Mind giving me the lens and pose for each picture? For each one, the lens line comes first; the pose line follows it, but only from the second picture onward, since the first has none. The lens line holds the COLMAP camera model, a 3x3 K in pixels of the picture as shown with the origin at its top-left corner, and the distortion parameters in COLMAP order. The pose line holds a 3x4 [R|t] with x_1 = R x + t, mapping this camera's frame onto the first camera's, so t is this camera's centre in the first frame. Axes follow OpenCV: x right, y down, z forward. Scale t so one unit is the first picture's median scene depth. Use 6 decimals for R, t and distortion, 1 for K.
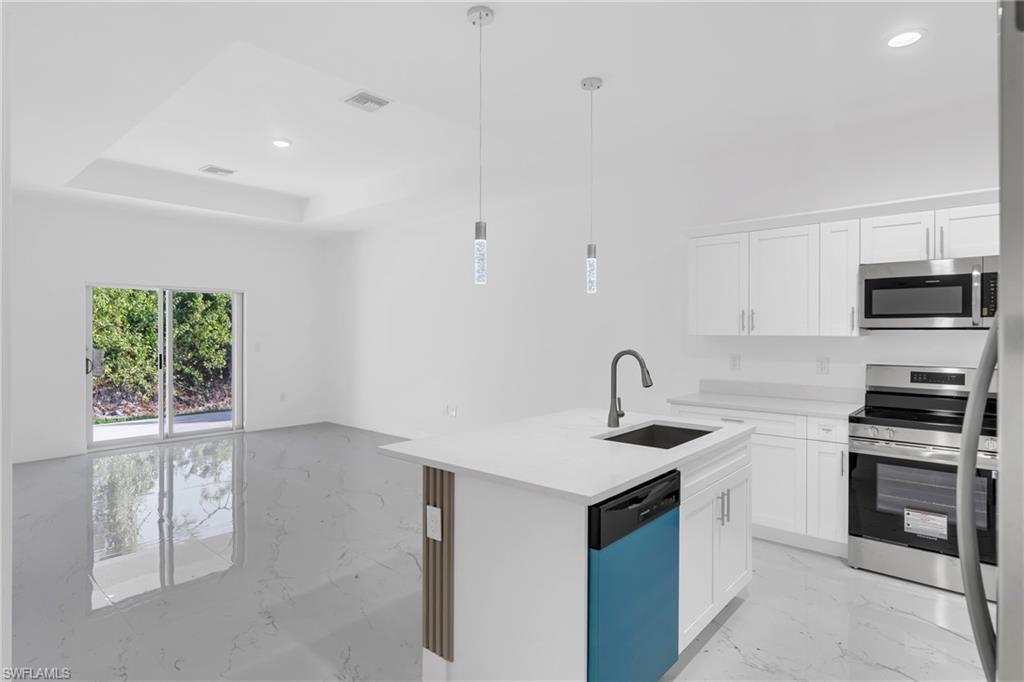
lens RADIAL K [[532.7, 0, 497.5], [0, 532.7, 335.6], [0, 0, 1]] dist [-0.005762, 0.003398]
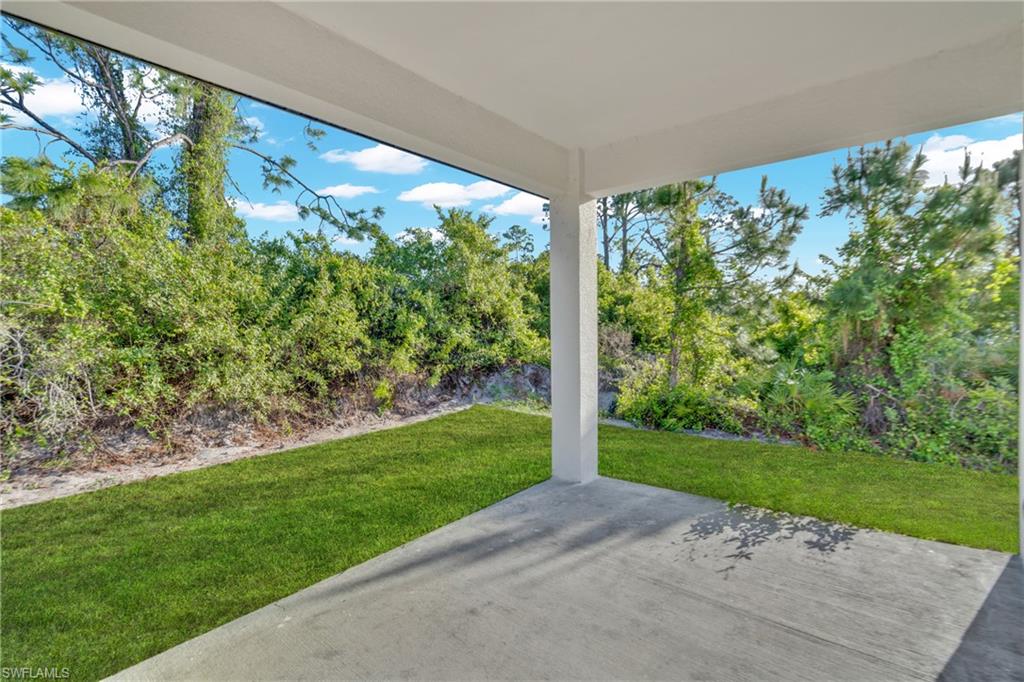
lens RADIAL K [[472.3, 0, 512.9], [0, 472.3, 338.2], [0, 0, 1]] dist [0.001702, -0.000112]
pose [[0.999270, -0.006752, 0.037608, -0.371319], [0.005936, 0.999745, 0.021771, 0.000050], [-0.037745, -0.021532, 0.999055, 0.384790]]
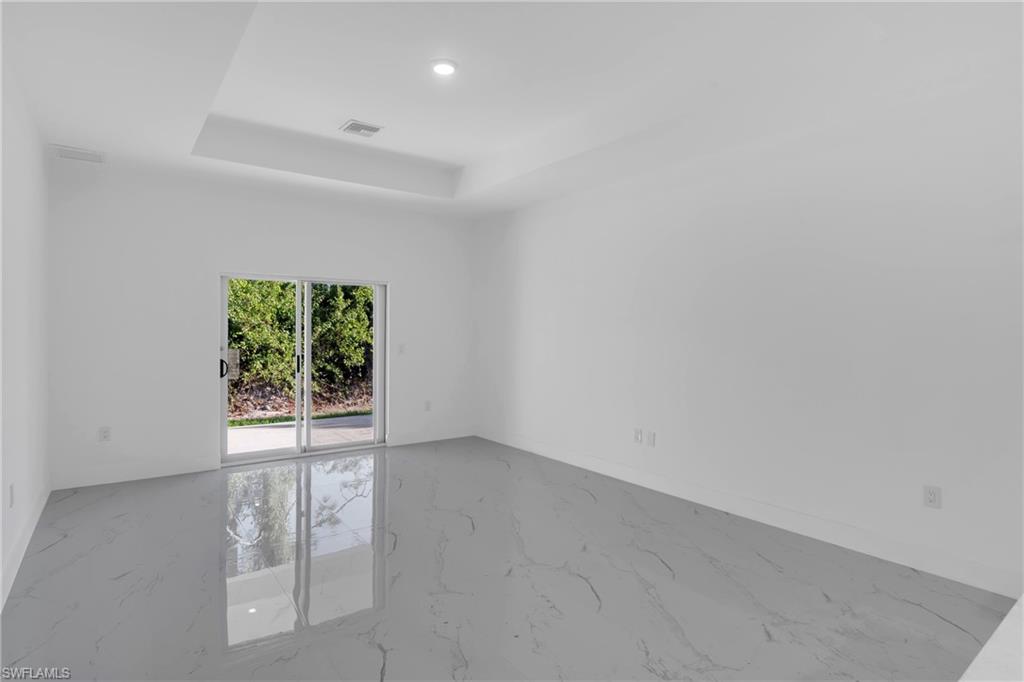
lens RADIAL K [[532.7, 0, 506.9], [0, 532.7, 338.2], [0, 0, 1]] dist [-0.005762, 0.003398]
pose [[0.978401, 0.008733, -0.206533, -0.046341], [-0.007483, 0.999949, 0.006830, -0.000680], [0.206582, -0.005137, 0.978416, 0.084448]]
